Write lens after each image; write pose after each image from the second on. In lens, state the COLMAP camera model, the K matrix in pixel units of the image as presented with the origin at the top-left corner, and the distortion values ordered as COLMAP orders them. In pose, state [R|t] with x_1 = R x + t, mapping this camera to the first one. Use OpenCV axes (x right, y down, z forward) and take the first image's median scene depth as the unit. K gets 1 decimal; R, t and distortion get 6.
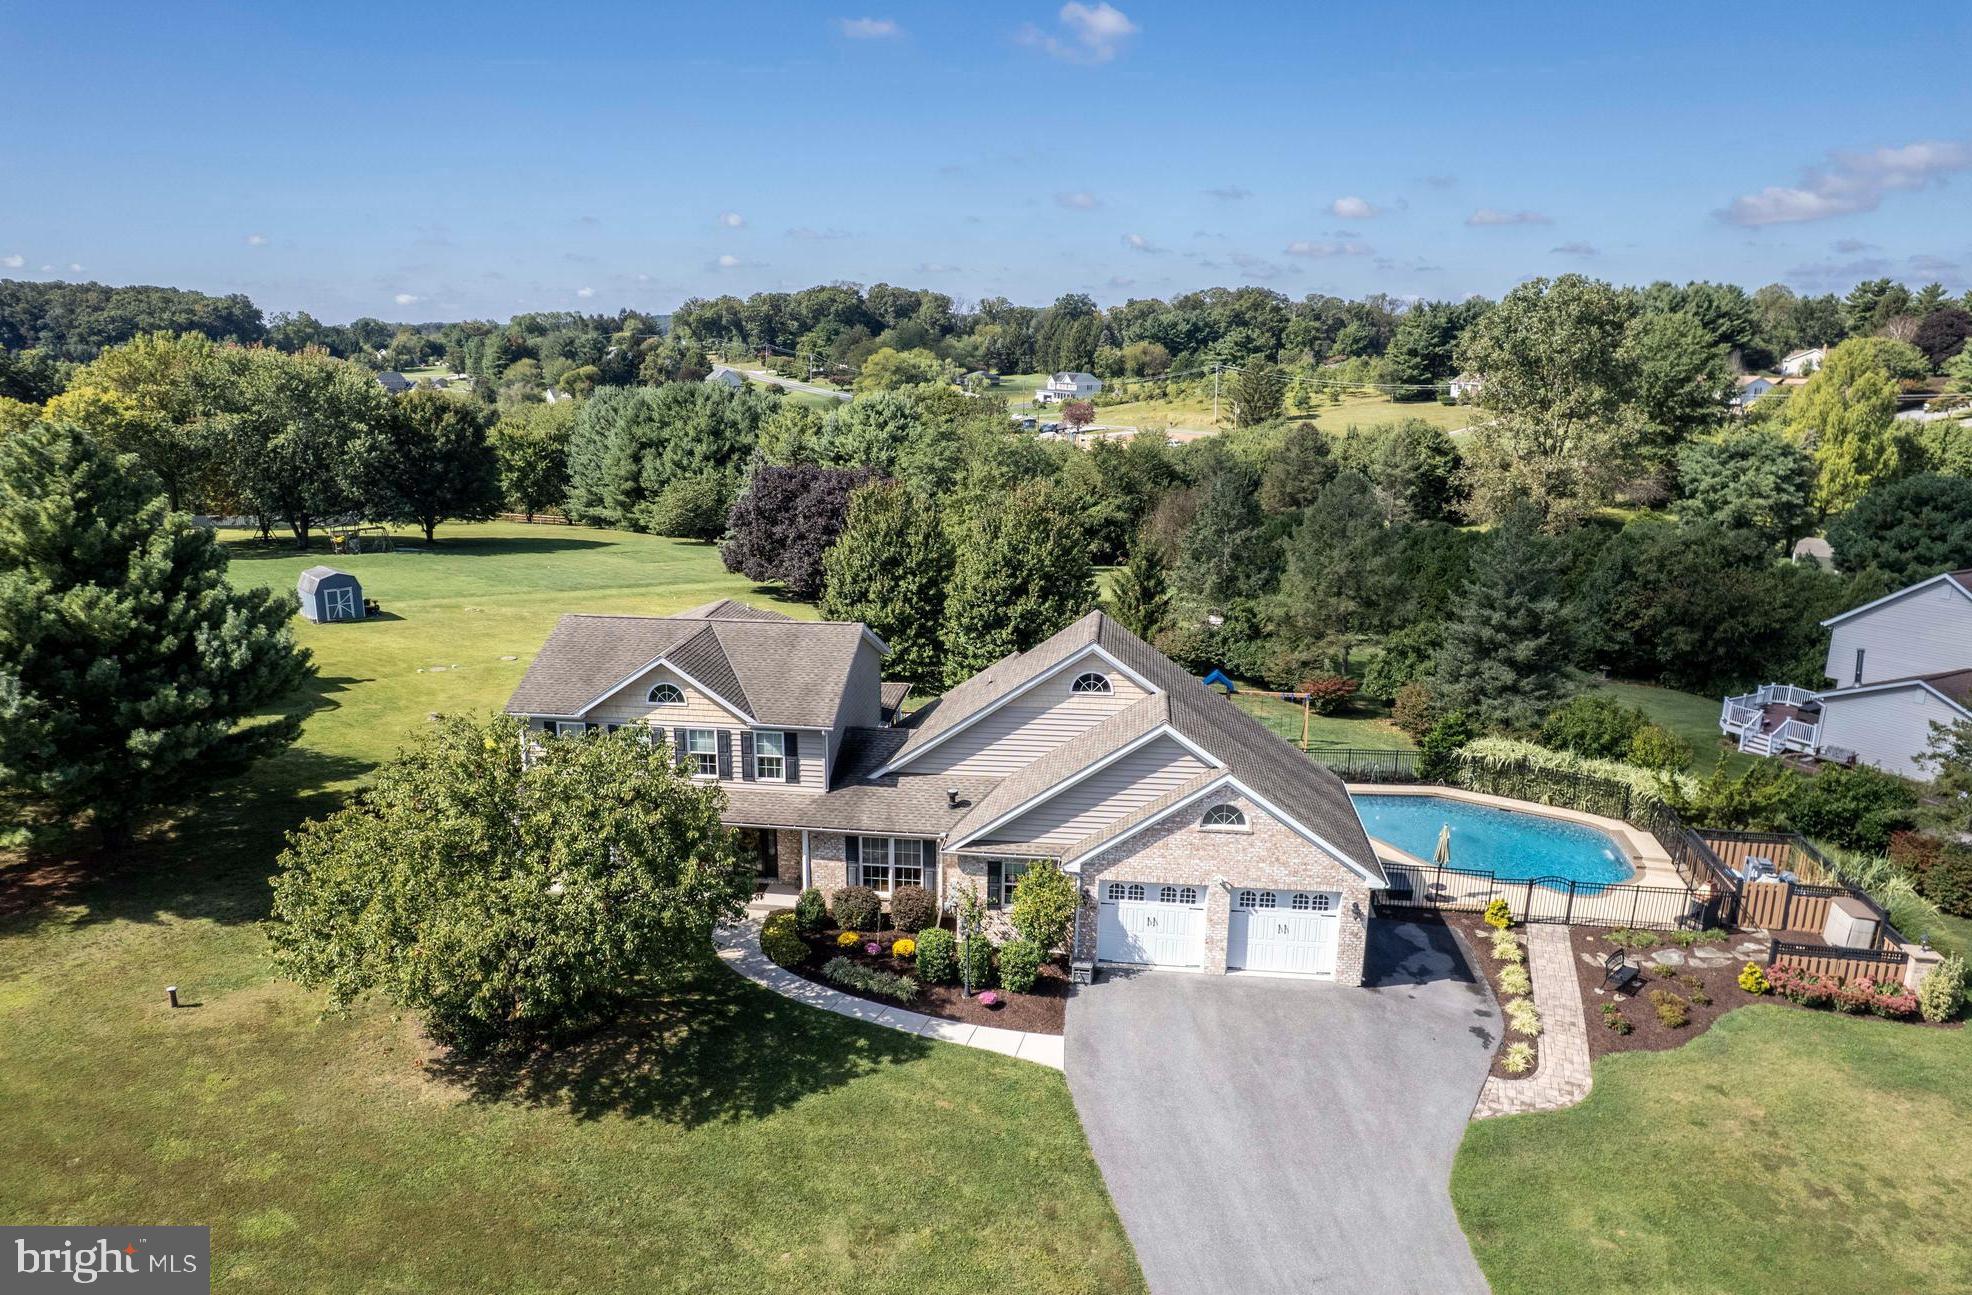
lens RADIAL K [[1318.1, 0, 955.9], [0, 1318.1, 700.7], [0, 0, 1]] dist [-0.075813, 0.069949]
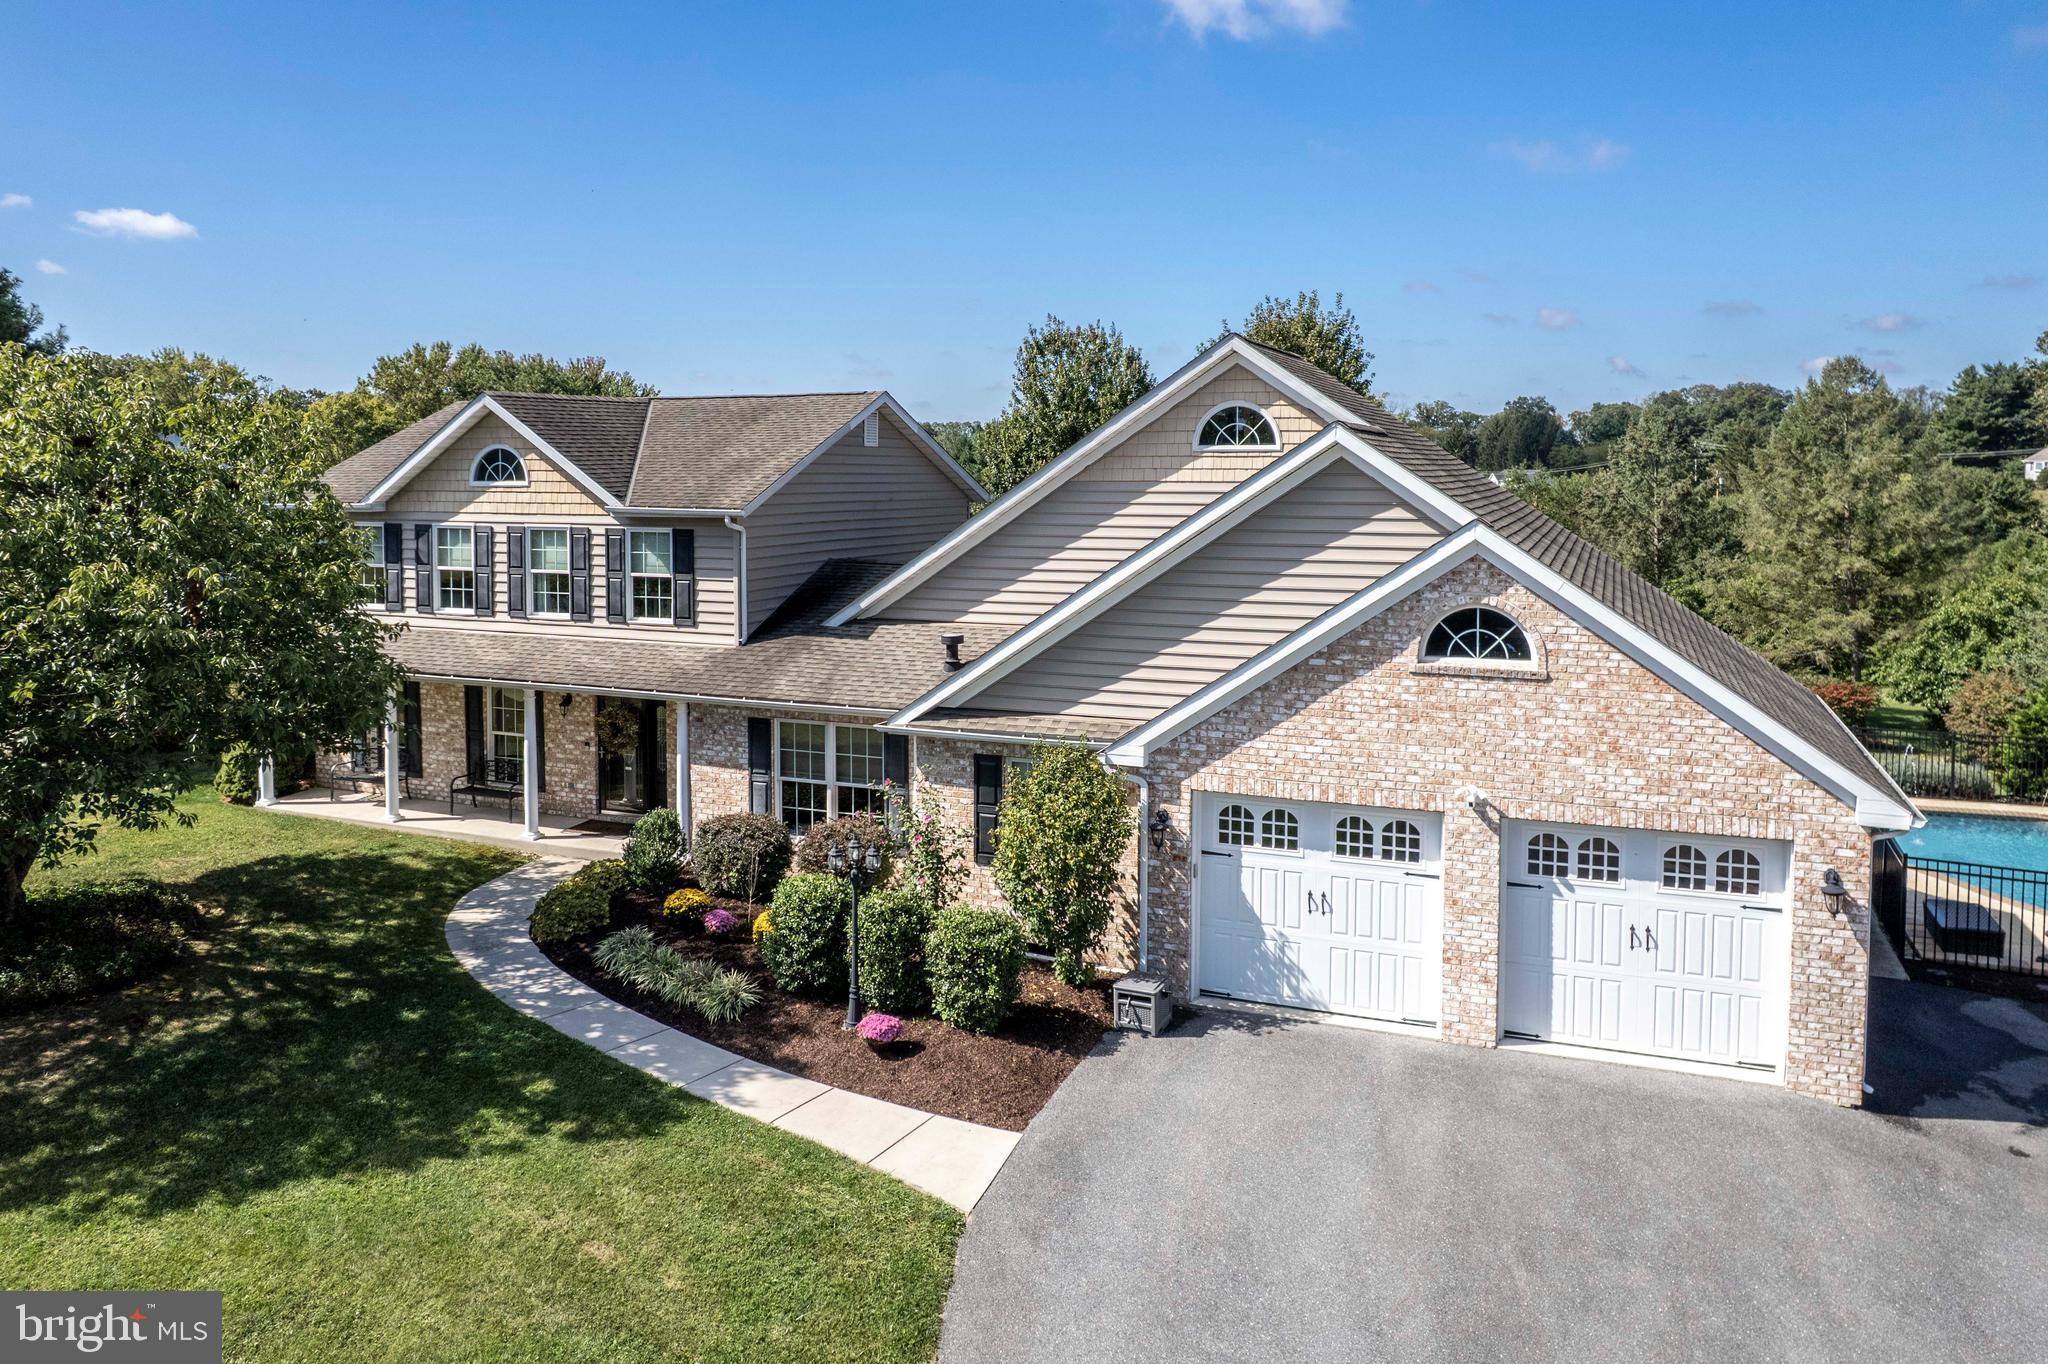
lens RADIAL K [[1454.6, 0, 1021.3], [0, 1454.6, 610.8], [0, 0, 1]] dist [-0.074969, 0.060400]
pose [[0.967209, 0.021615, -0.253062, 0.158679], [-0.065261, 0.984069, -0.165374, 0.145771], [0.245456, 0.176466, 0.953211, 0.471755]]
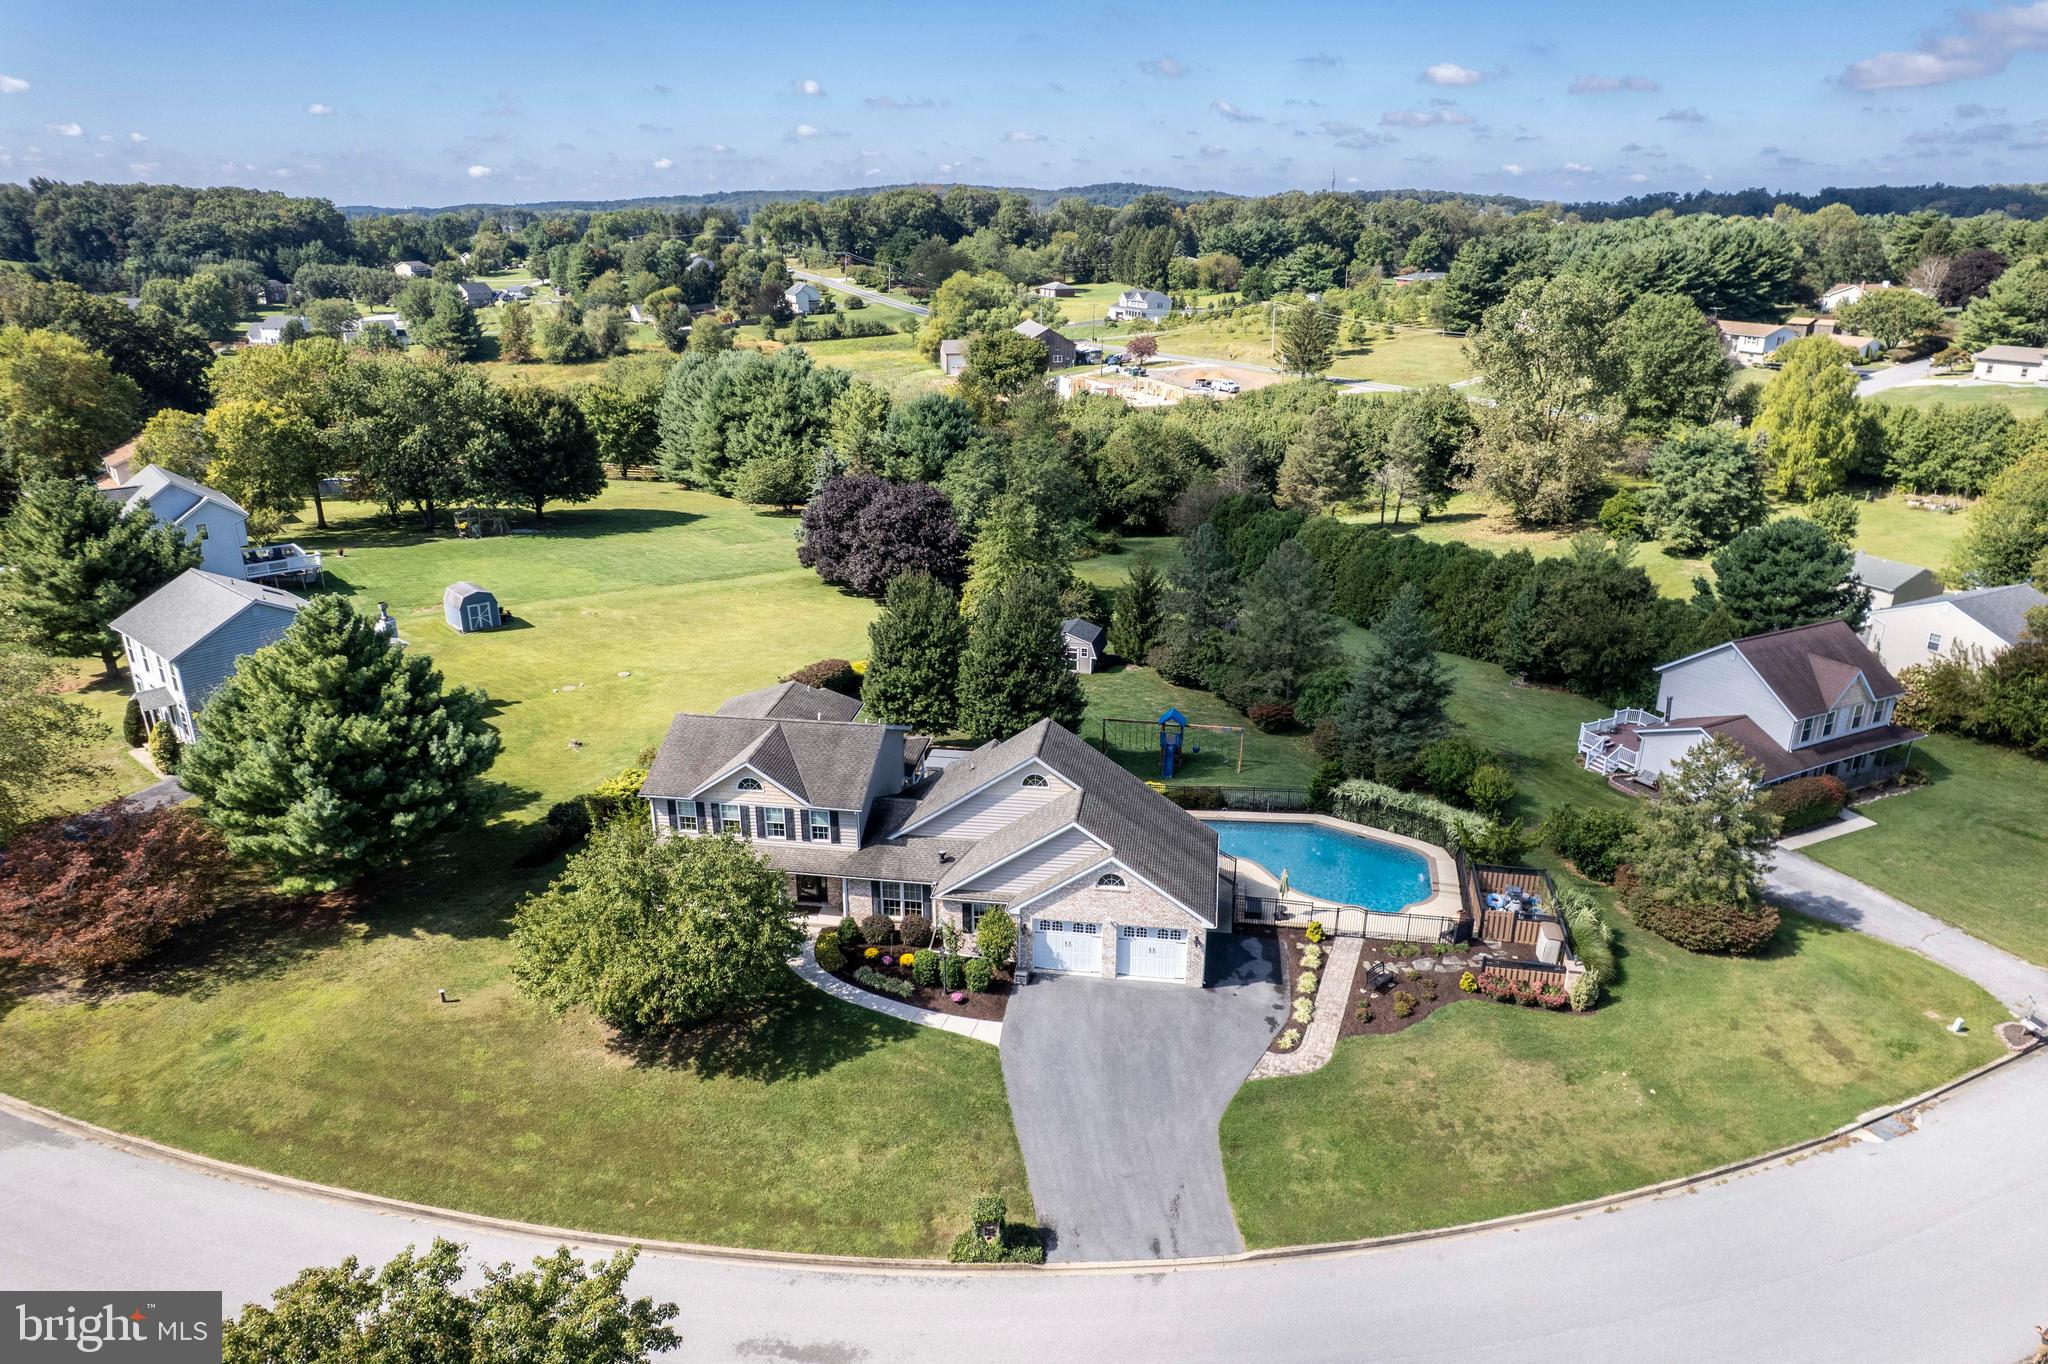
lens RADIAL K [[1317.5, 0, 1033.4], [0, 1317.5, 700.9], [0, 0, 1]] dist [-0.069955, 0.062873]
pose [[0.999970, 0.001978, -0.007470, 0.110087], [-0.001289, 0.995847, 0.091036, -0.234023], [0.007619, -0.091024, 0.995820, -0.462918]]
